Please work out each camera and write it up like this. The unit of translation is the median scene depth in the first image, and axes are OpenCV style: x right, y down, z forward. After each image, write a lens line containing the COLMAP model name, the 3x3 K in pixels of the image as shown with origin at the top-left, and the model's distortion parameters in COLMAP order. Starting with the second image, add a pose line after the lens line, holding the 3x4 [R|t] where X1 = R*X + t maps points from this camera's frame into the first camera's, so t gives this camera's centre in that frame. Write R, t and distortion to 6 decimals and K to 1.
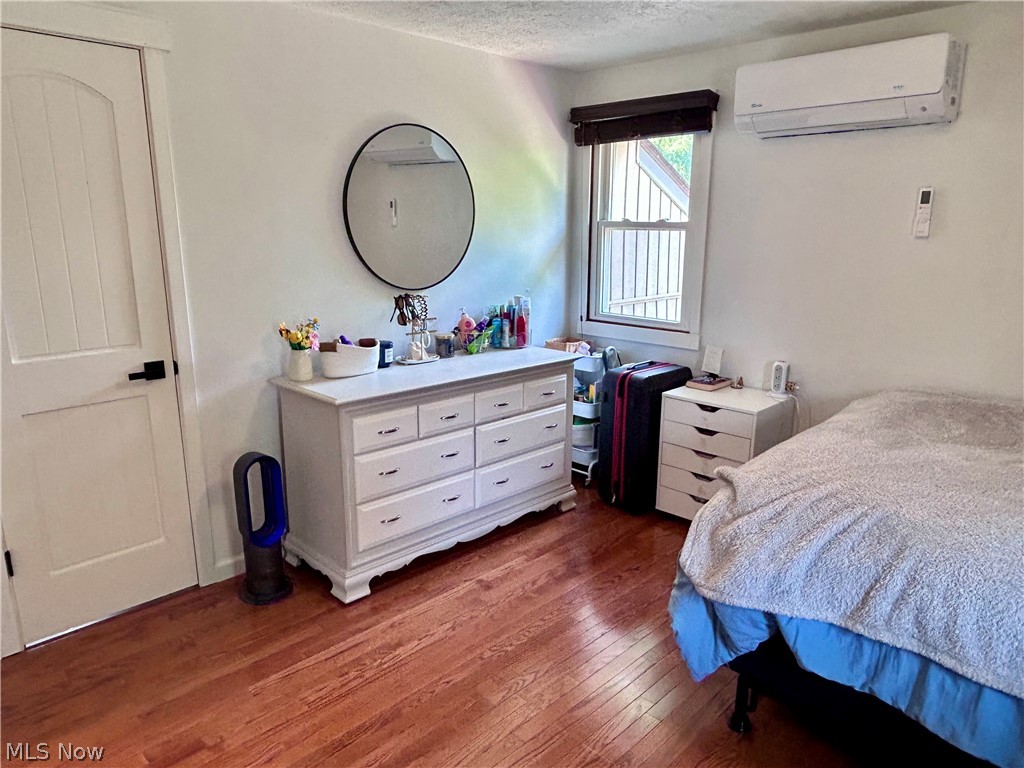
lens RADIAL K [[698.2, 0, 514.5], [0, 698.2, 385.2], [0, 0, 1]] dist [0.025199, -0.015624]
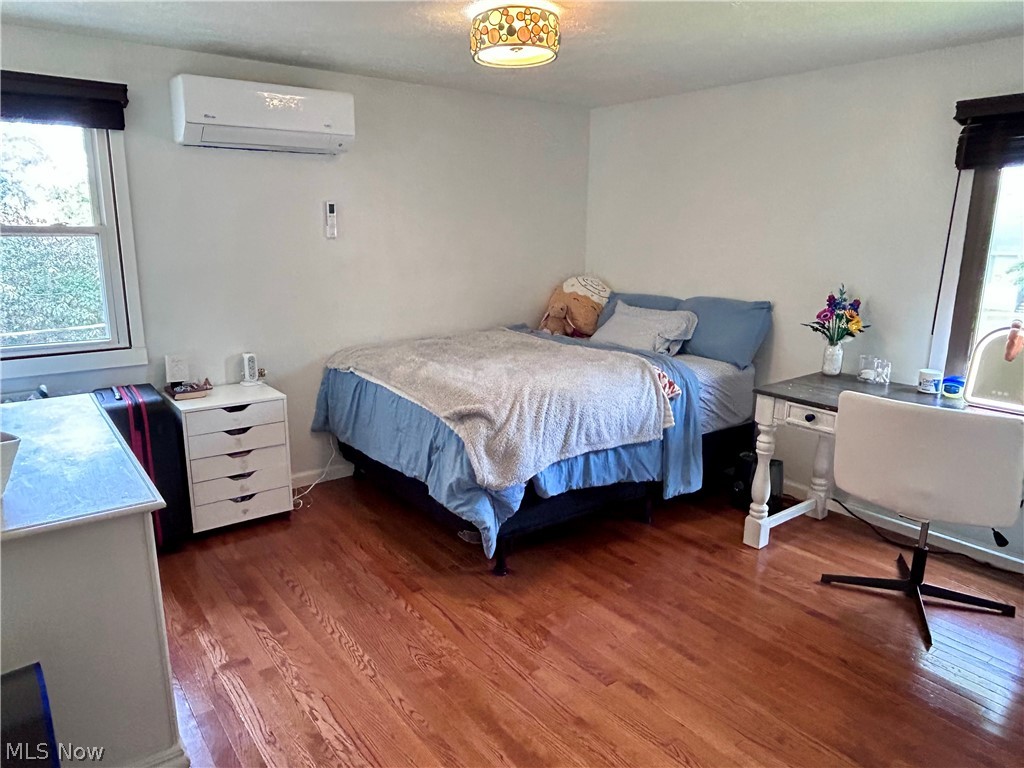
lens RADIAL K [[698.2, 0, 514.1], [0, 698.2, 383.2], [0, 0, 1]] dist [0.025199, -0.015624]
pose [[0.139076, -0.226286, 0.964081, -0.727944], [0.219899, 0.956293, 0.192736, -0.124146], [-0.965558, 0.185196, 0.182757, 0.461257]]
